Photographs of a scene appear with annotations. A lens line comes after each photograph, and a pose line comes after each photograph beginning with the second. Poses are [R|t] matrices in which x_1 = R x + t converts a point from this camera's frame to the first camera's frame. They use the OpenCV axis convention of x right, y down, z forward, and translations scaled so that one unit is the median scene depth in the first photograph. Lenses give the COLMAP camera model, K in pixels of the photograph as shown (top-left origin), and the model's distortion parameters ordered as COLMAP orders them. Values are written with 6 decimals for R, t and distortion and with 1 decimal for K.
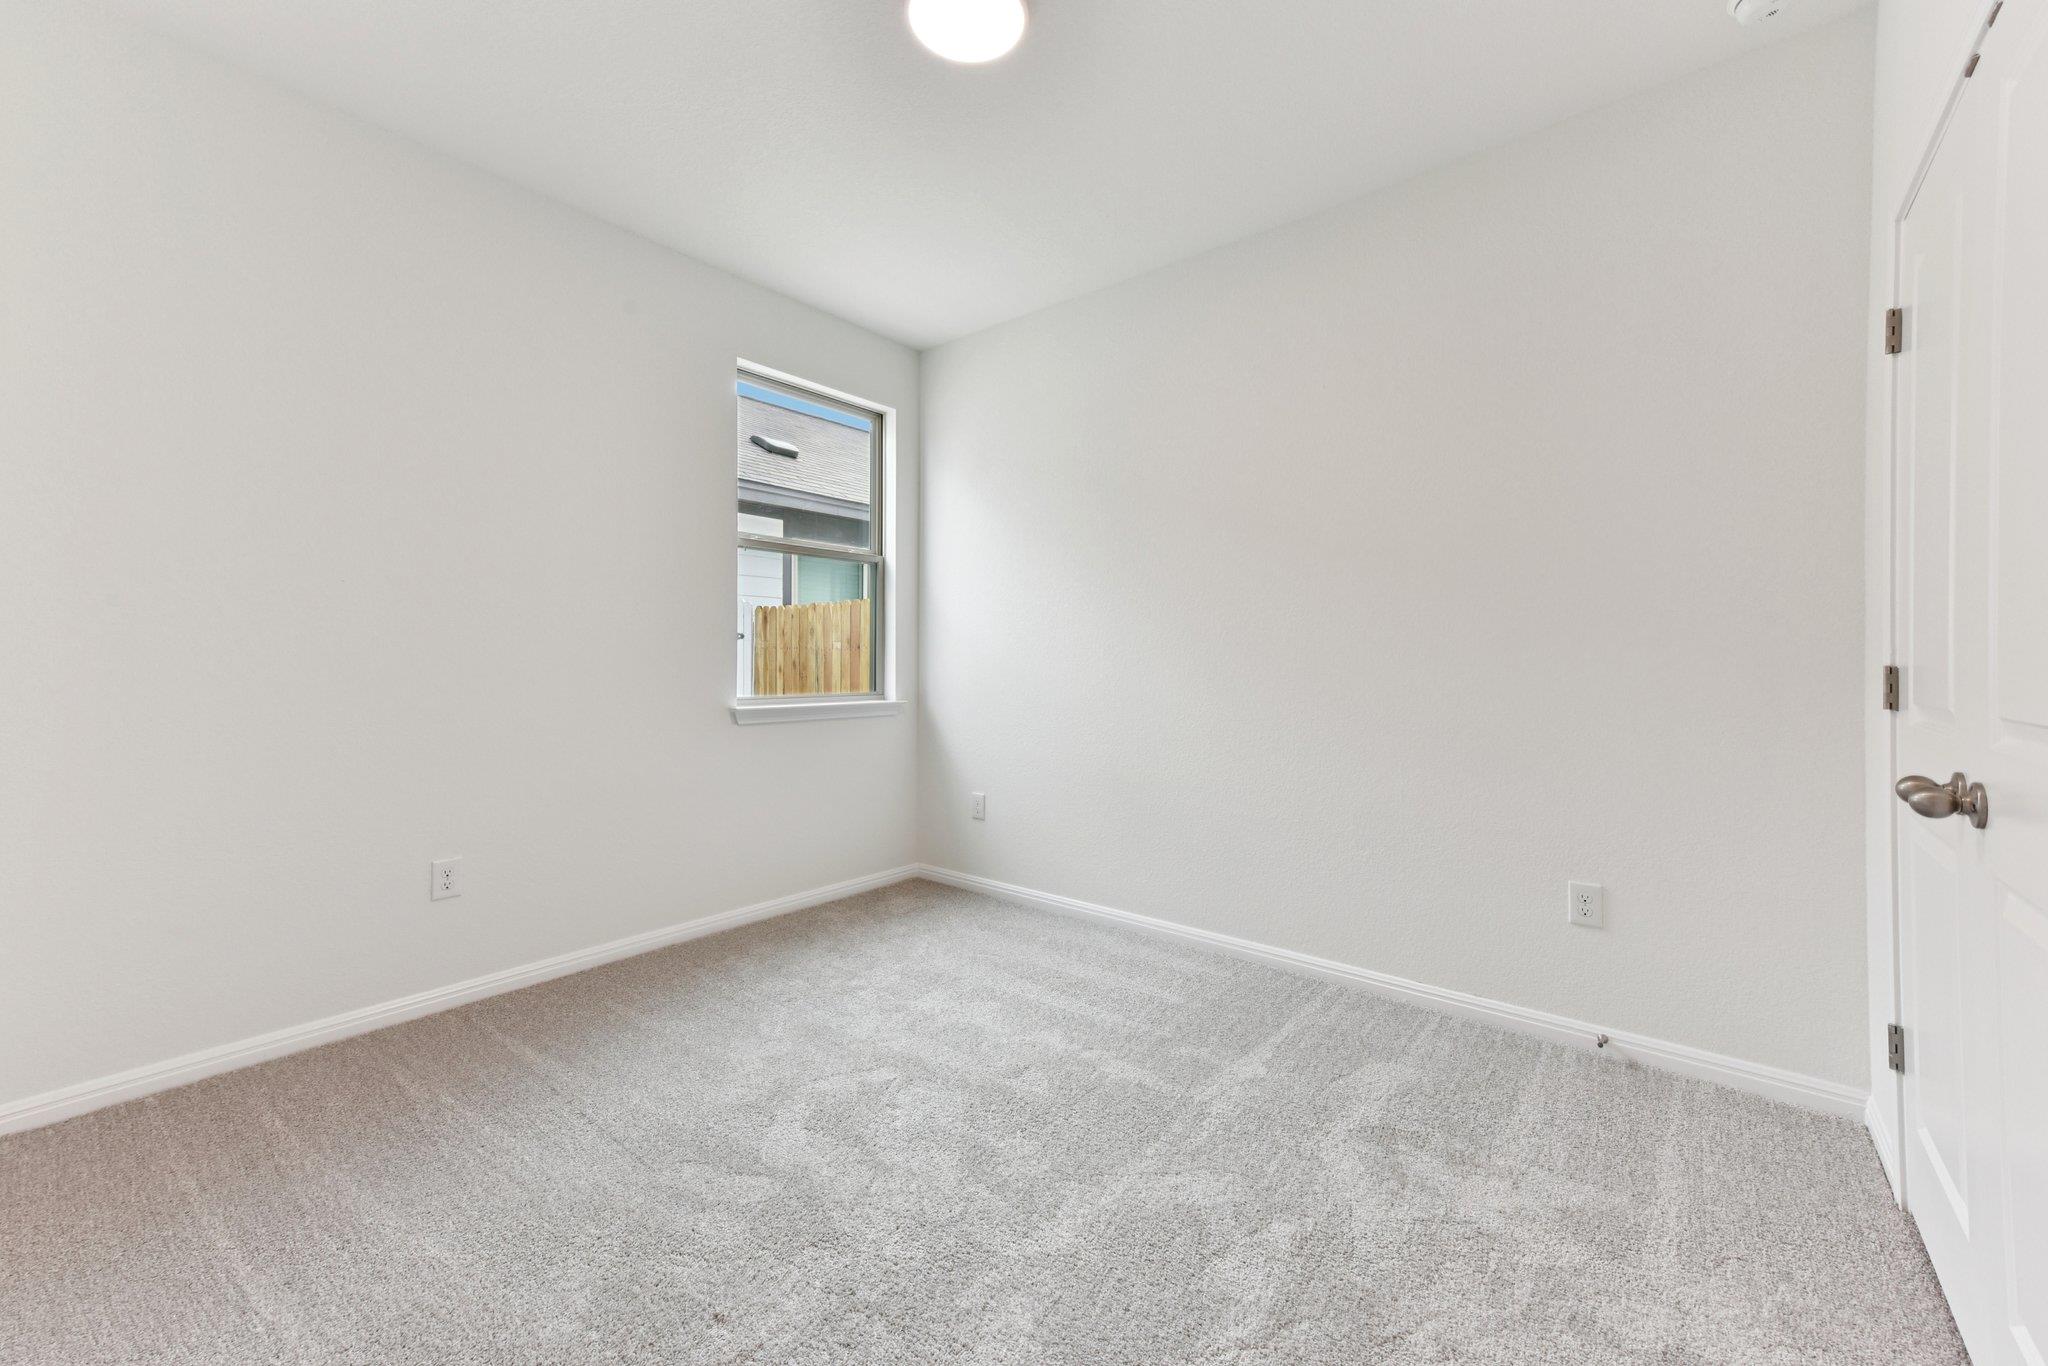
lens RADIAL K [[800.9, 0, 1034.5], [0, 800.9, 664.2], [0, 0, 1]] dist [0.020187, -0.000068]
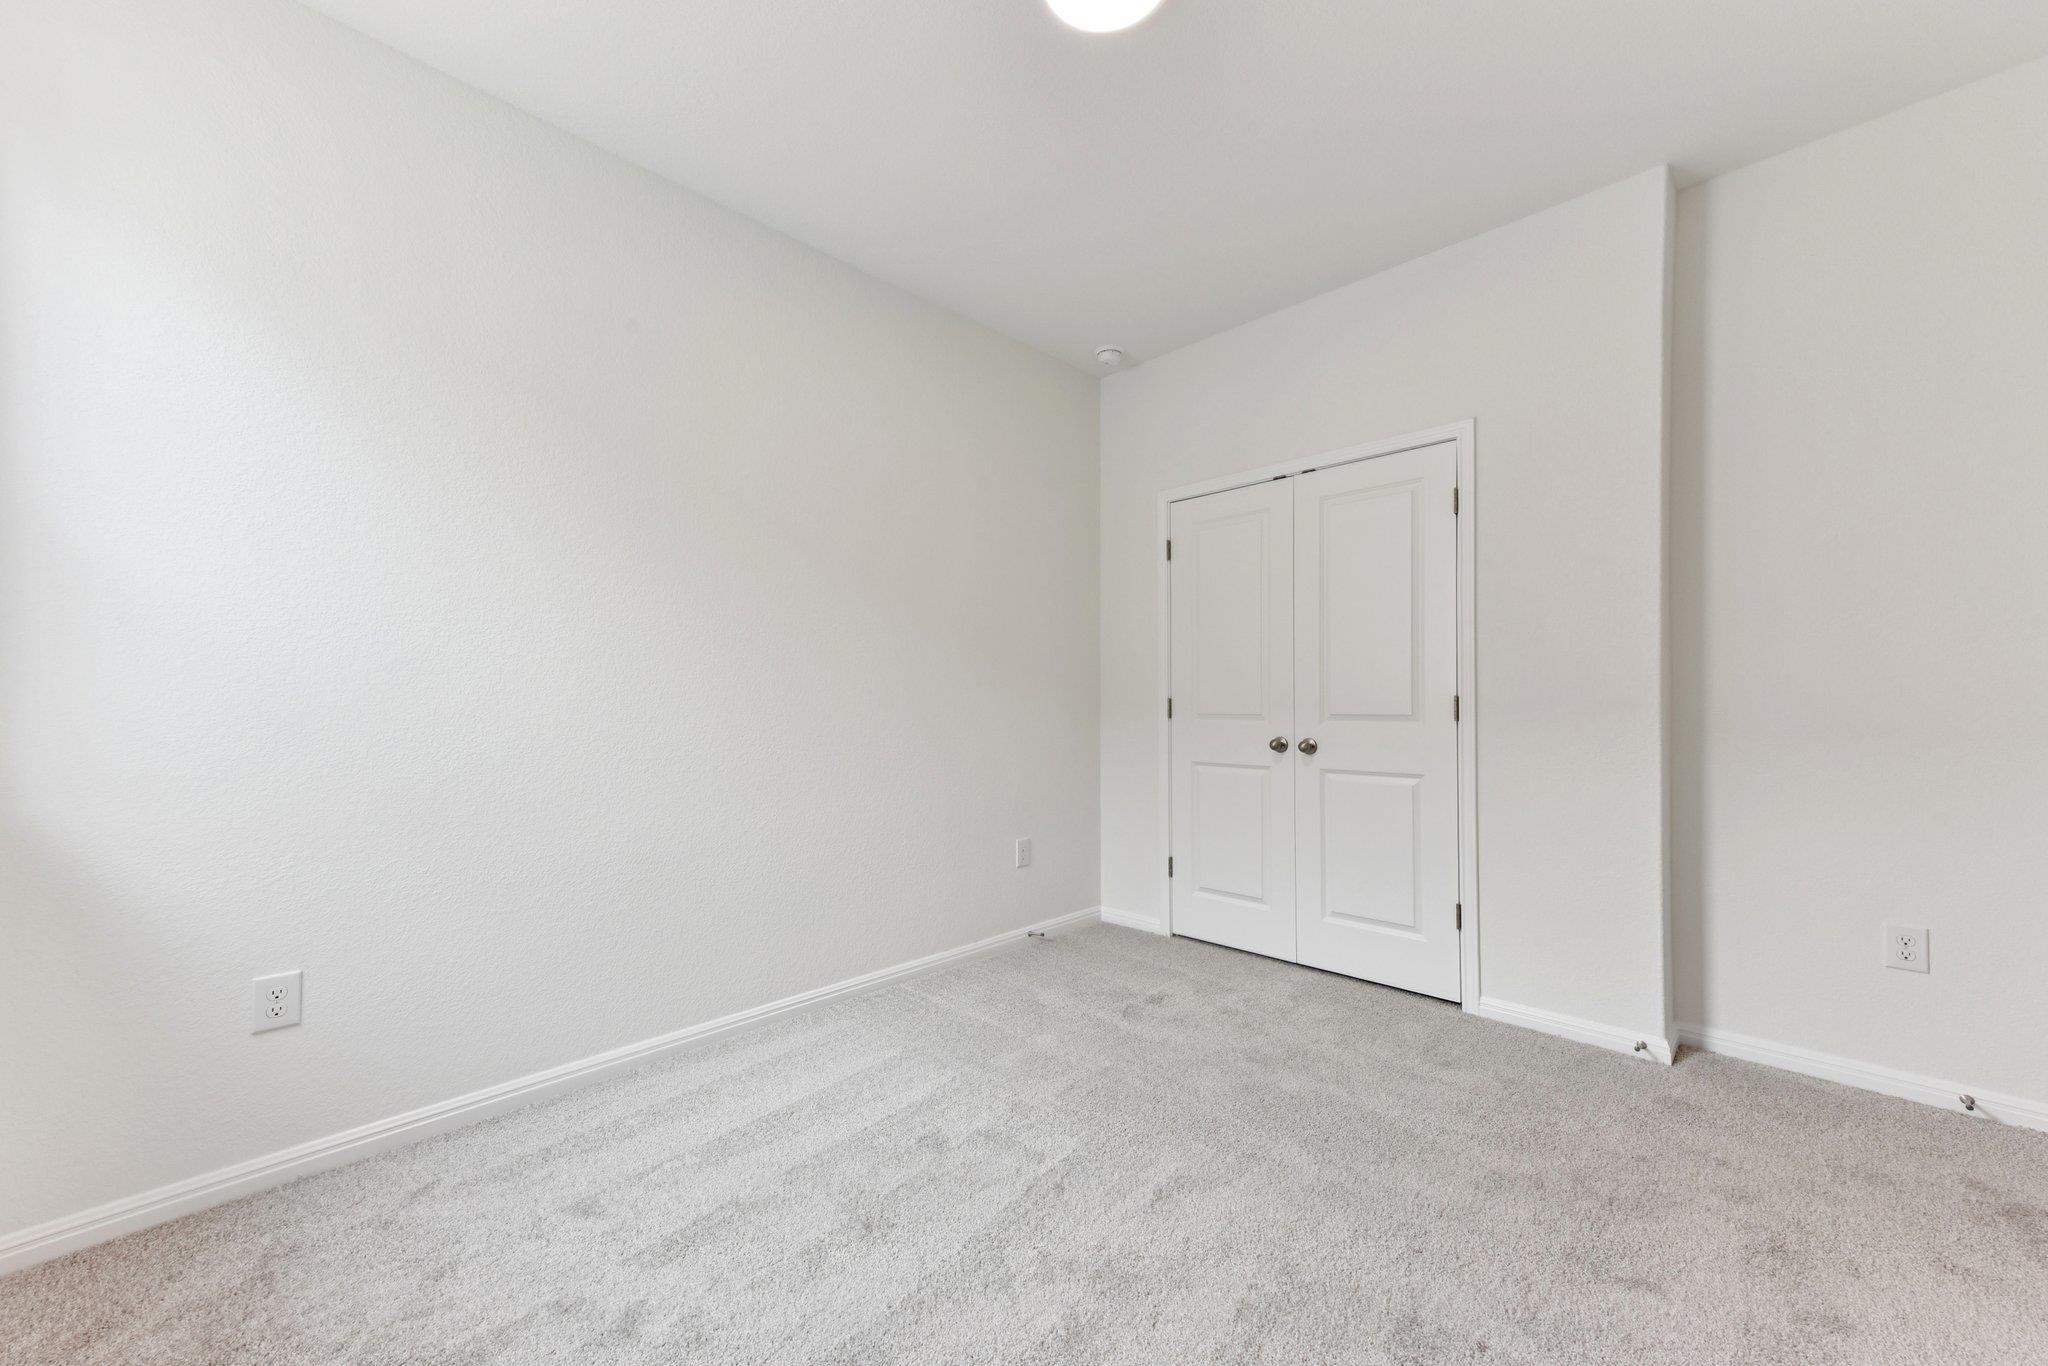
lens RADIAL K [[771.9, 0, 1022.6], [0, 771.9, 704.3], [0, 0, 1]] dist [0.001302, 0.000012]
pose [[0.104795, -0.002004, 0.994492, -0.850078], [0.014794, 0.999890, 0.000456, 0.011344], [-0.994384, 0.014665, 0.104813, 0.898088]]
